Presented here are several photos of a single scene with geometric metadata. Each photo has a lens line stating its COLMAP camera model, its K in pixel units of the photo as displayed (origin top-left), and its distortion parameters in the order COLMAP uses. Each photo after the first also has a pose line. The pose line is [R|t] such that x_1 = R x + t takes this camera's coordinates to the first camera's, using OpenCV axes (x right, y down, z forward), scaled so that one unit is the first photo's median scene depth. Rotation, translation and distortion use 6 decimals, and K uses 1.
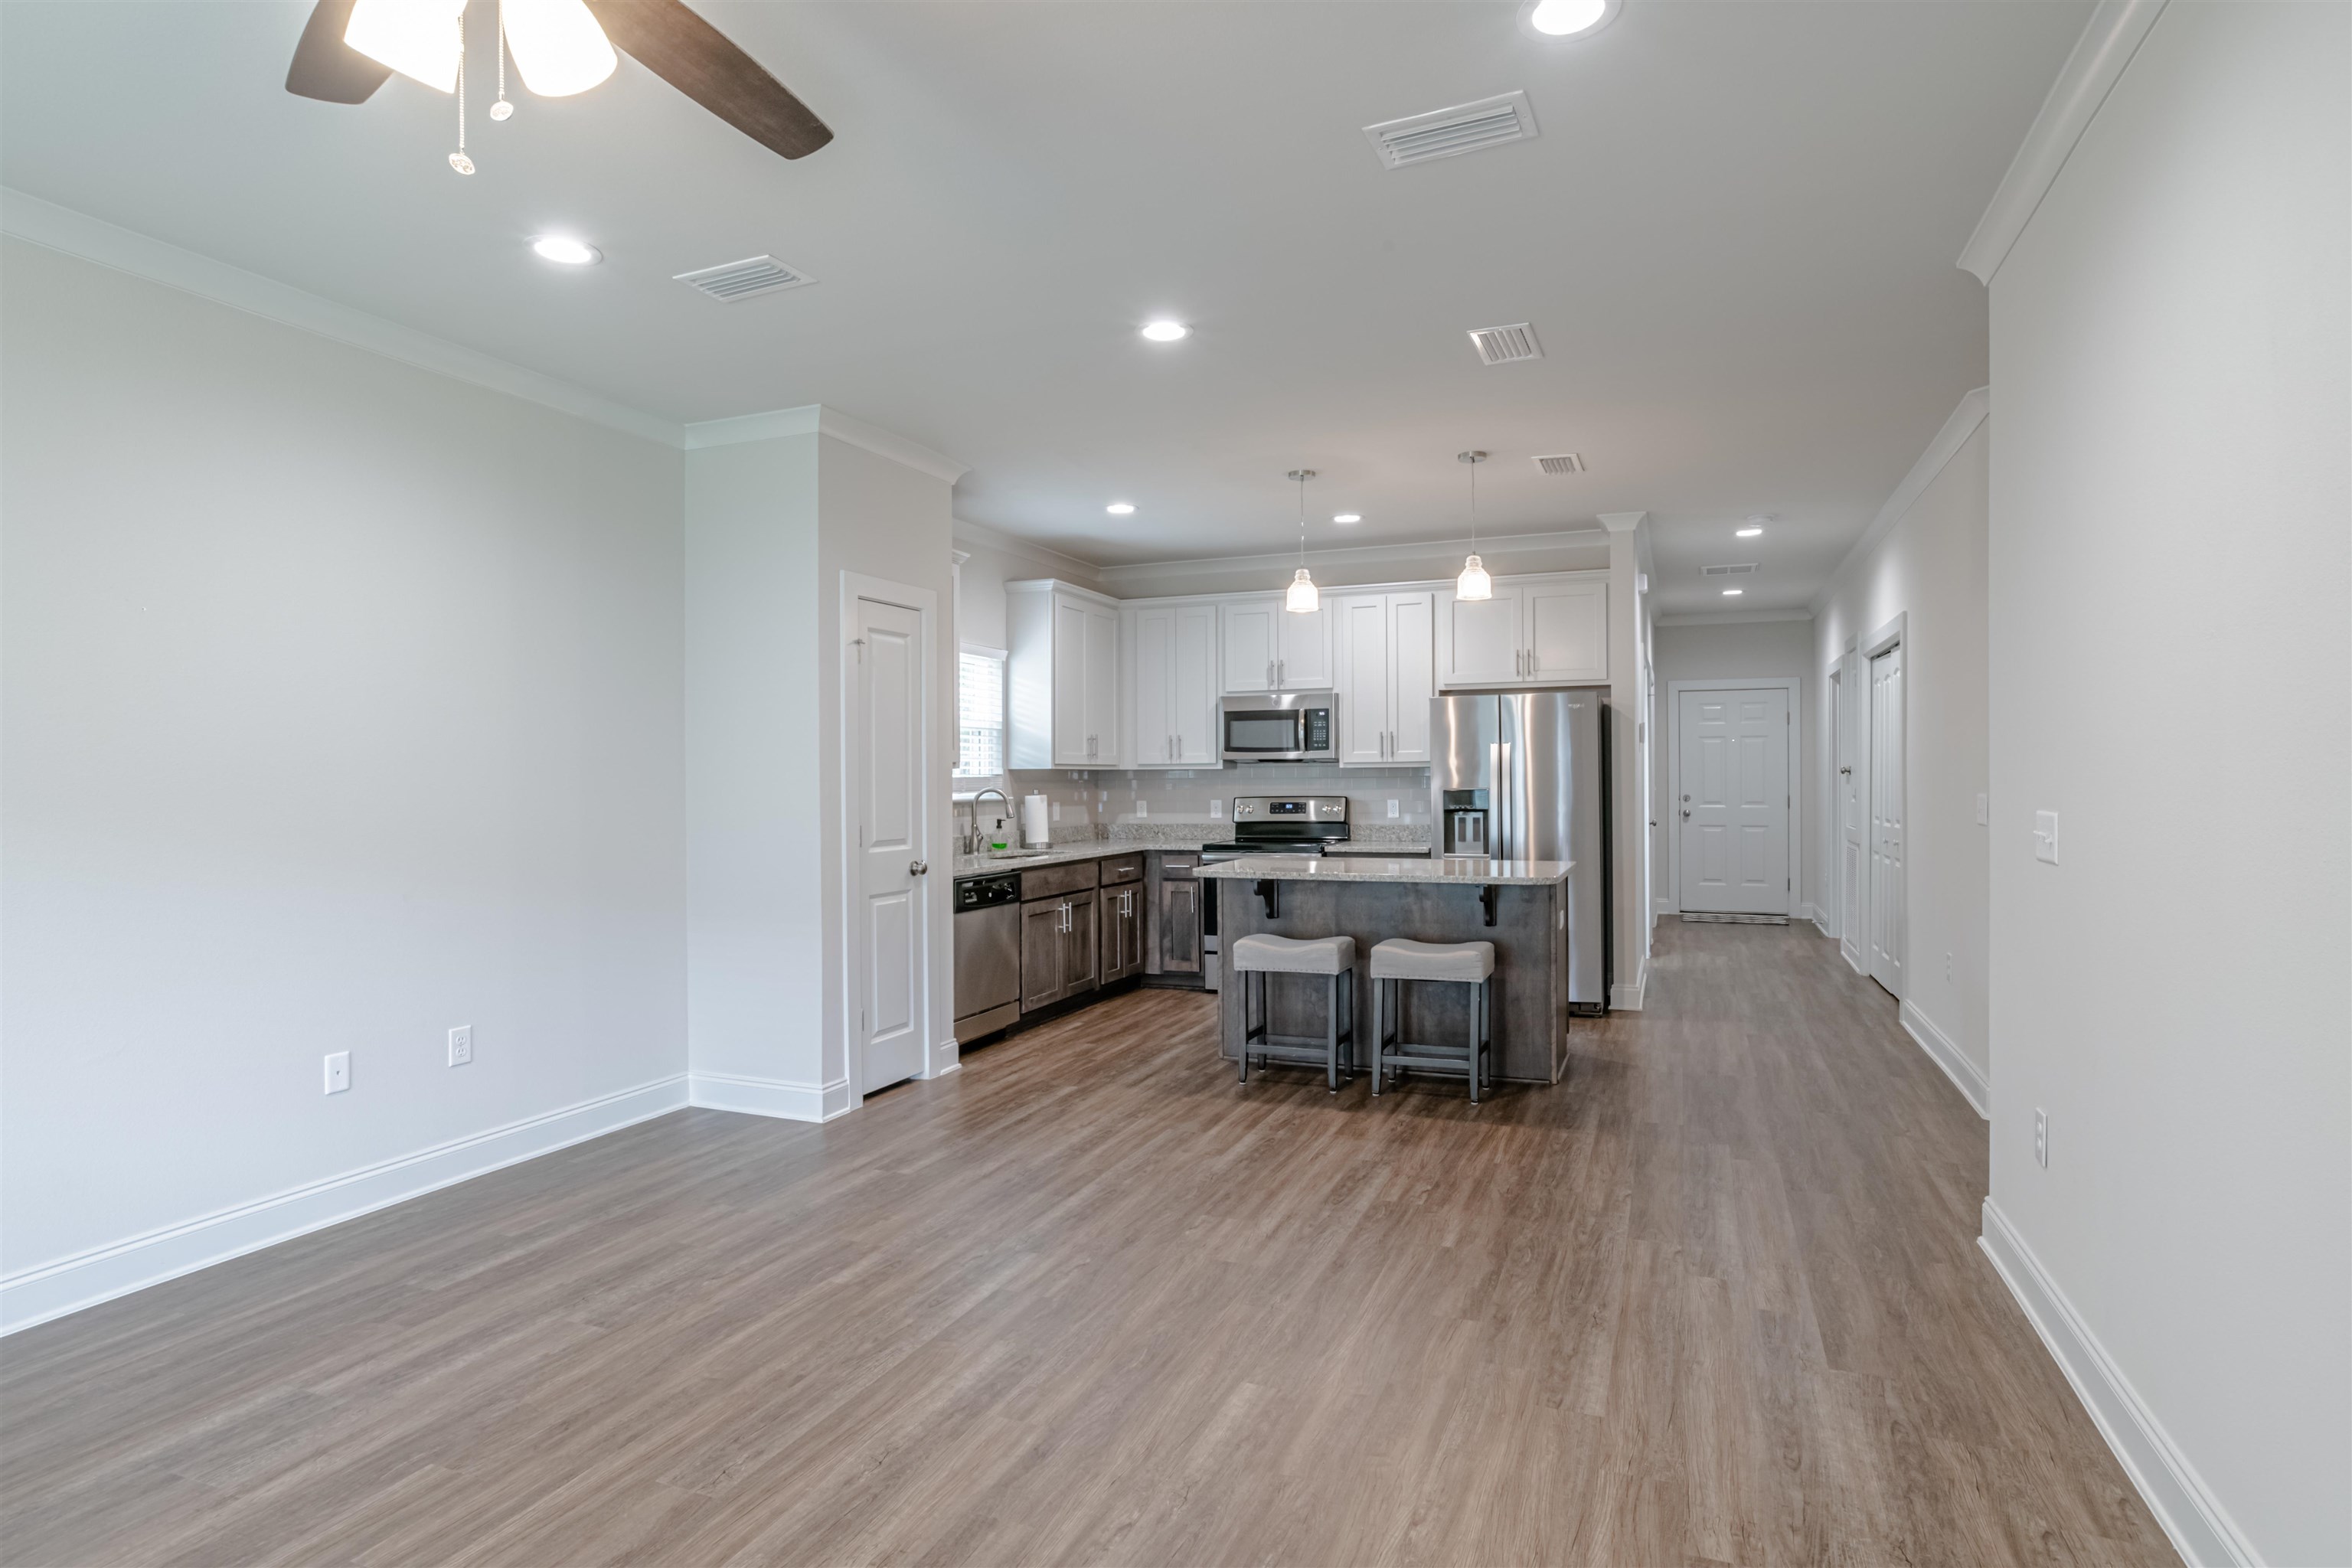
lens RADIAL K [[1228.2, 0, 1190.4], [0, 1228.2, 778.7], [0, 0, 1]] dist [-0.036134, 0.025464]
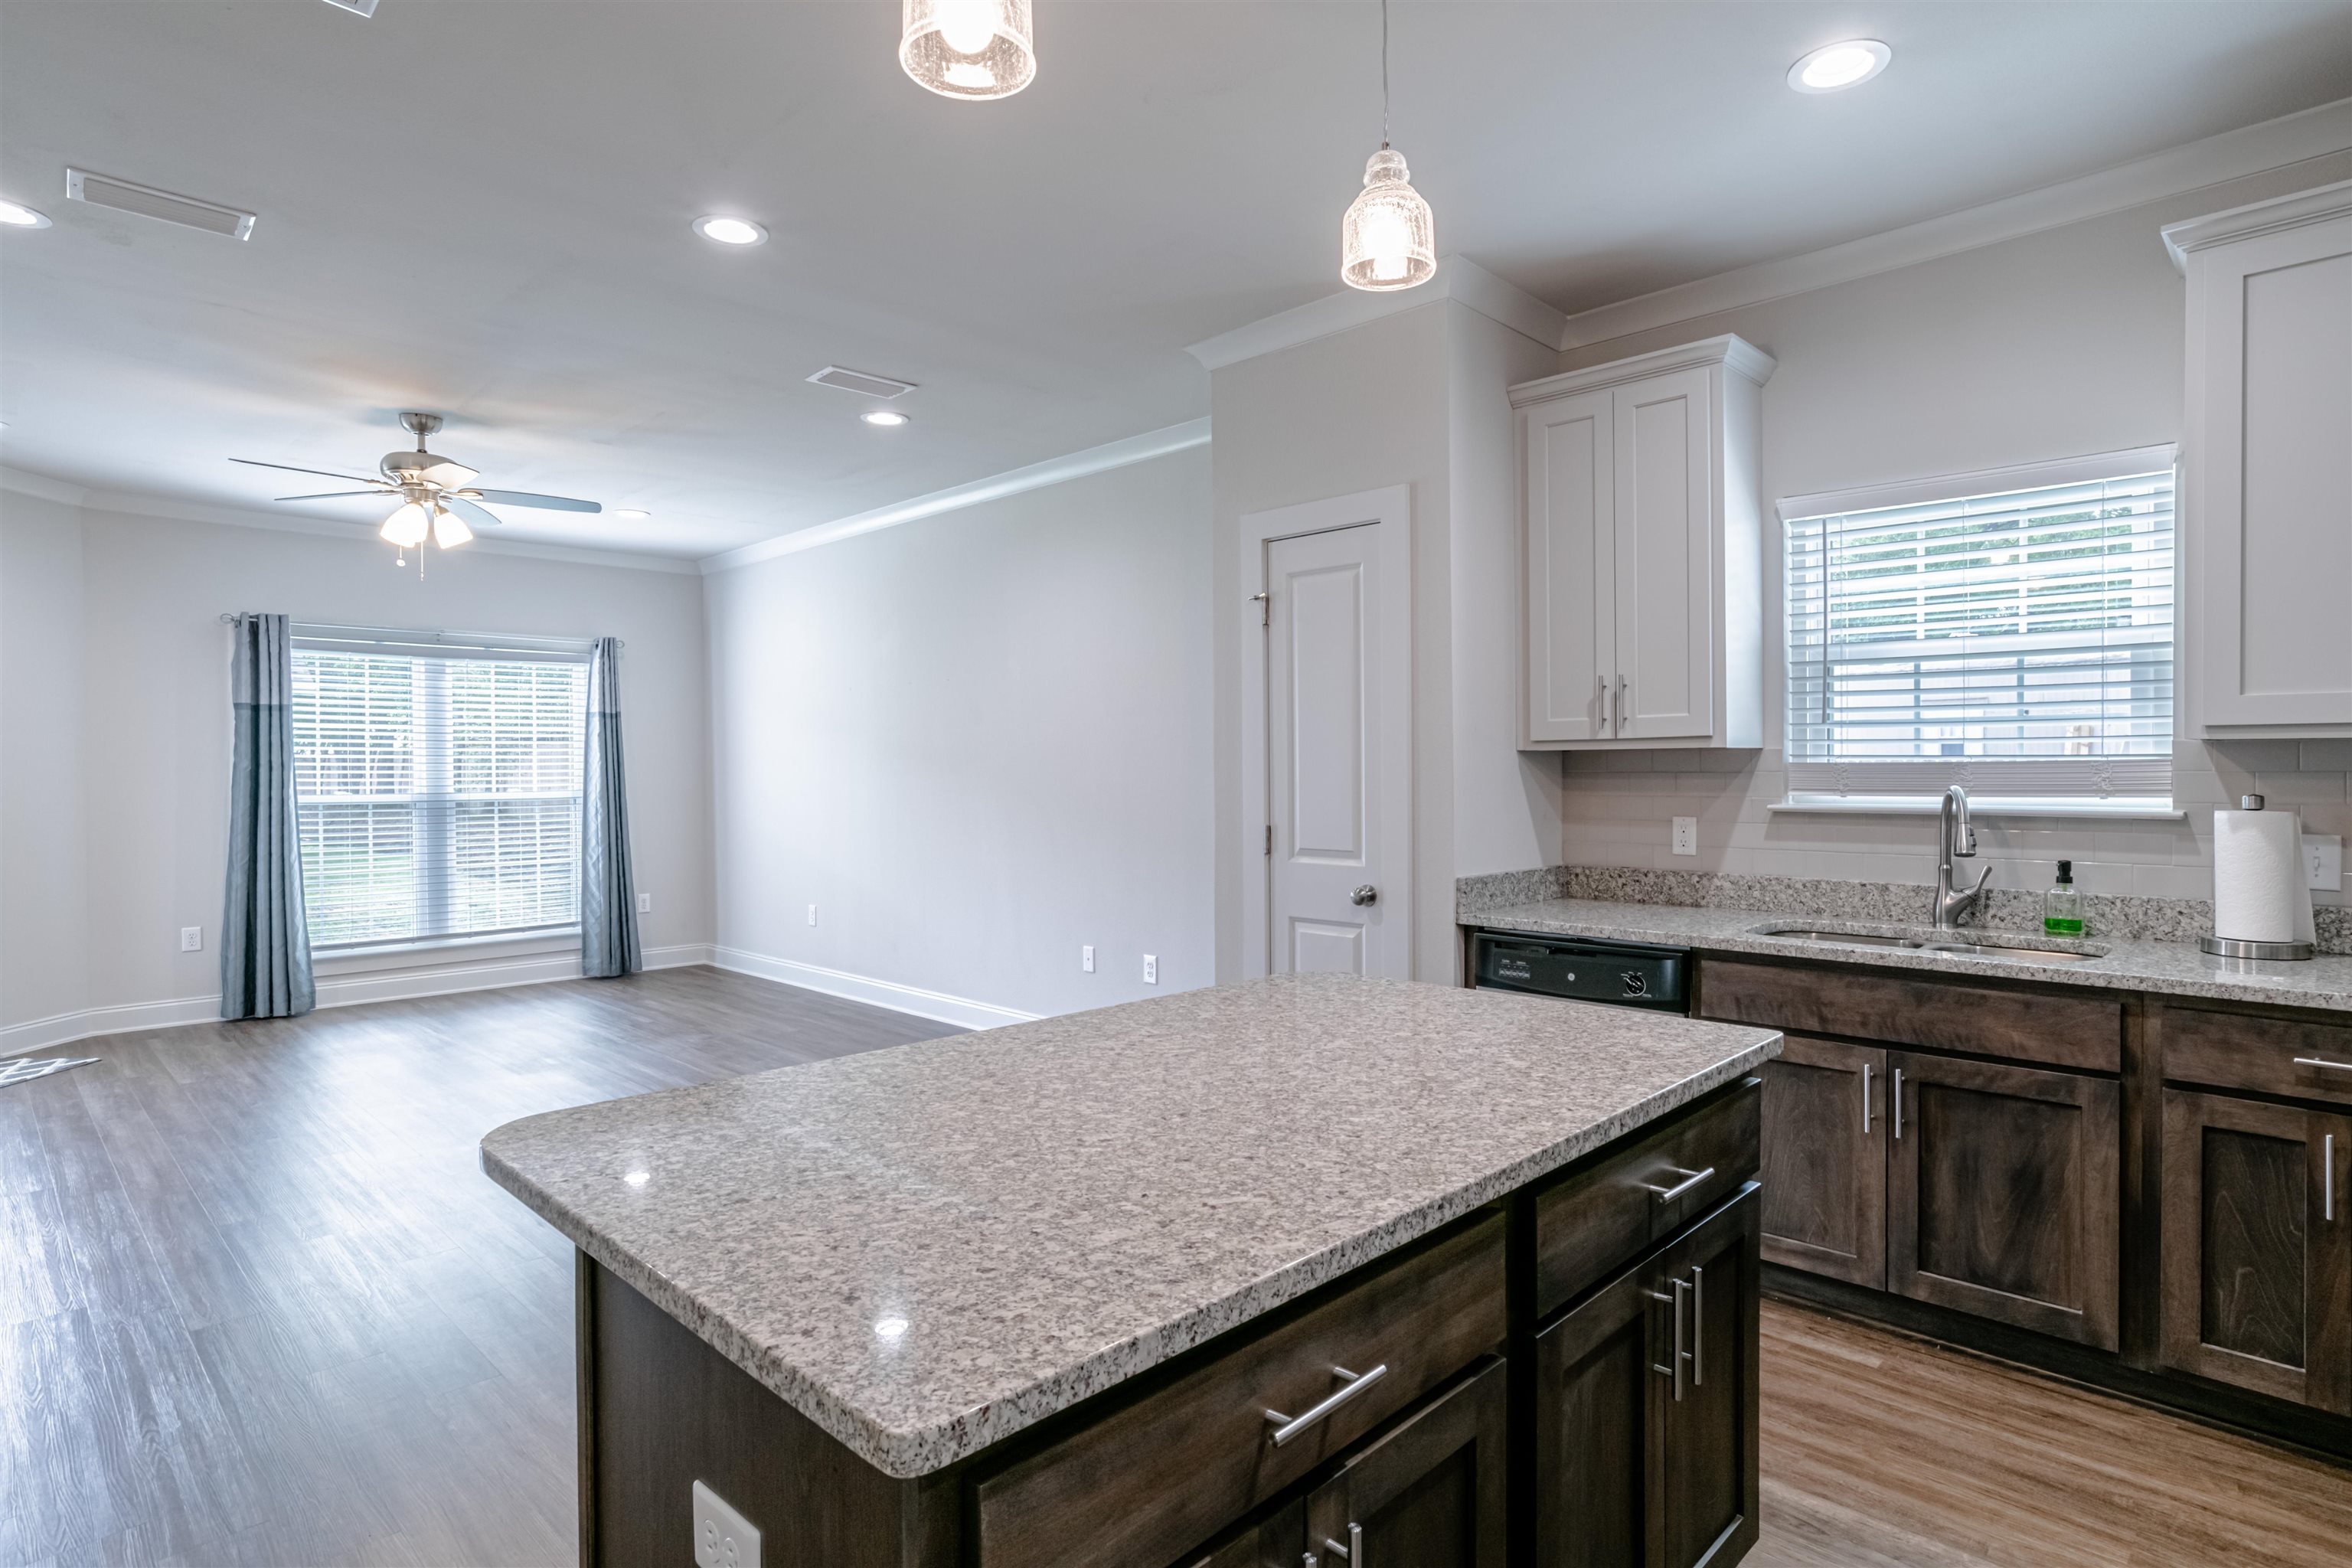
lens RADIAL K [[1228.2, 0, 1192.7], [0, 1228.2, 778.4], [0, 0, 1]] dist [-0.036134, 0.025464]
pose [[-0.374862, 0.018026, -0.926906, 0.349961], [0.006584, 0.999837, 0.016781, -0.004700], [0.927057, 0.000188, -0.374919, 0.890082]]
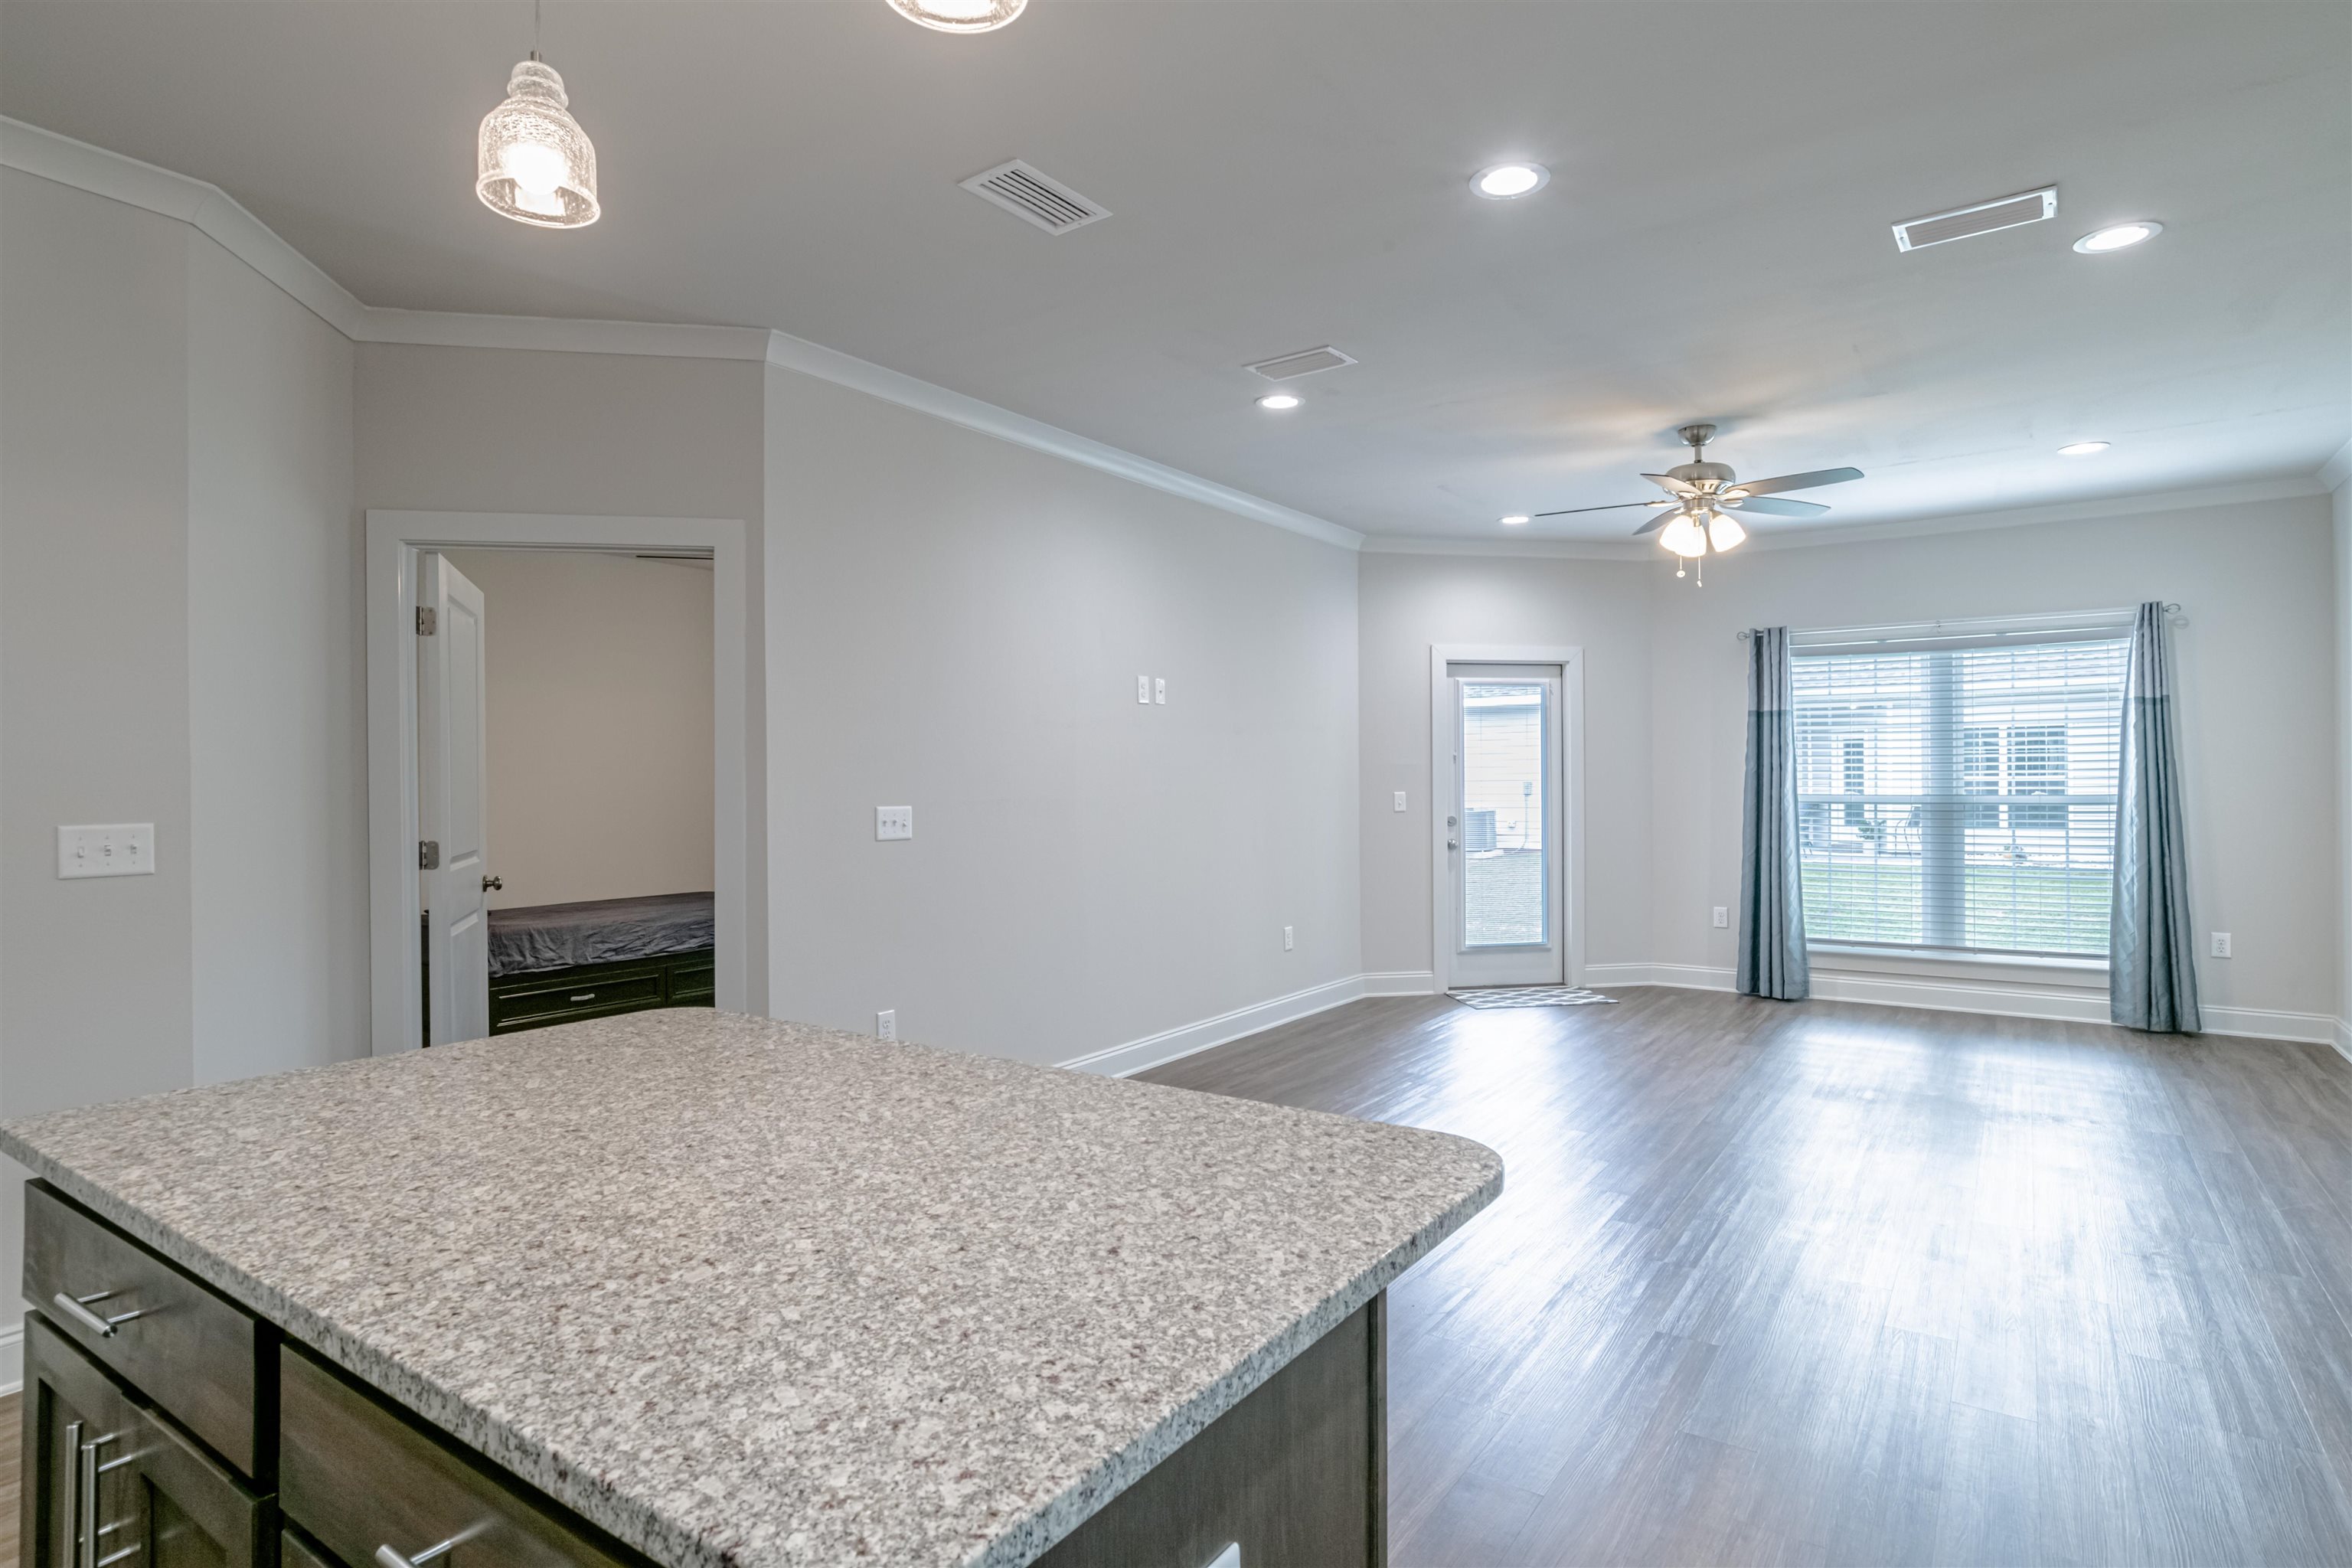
lens RADIAL K [[1228.2, 0, 1187.0], [0, 1228.2, 781.3], [0, 0, 1]] dist [-0.036134, 0.025464]
pose [[-0.975272, 0.013775, 0.220579, 0.007285], [0.014777, 0.999887, 0.002893, -0.001716], [-0.220514, 0.006081, -0.975365, 0.988056]]
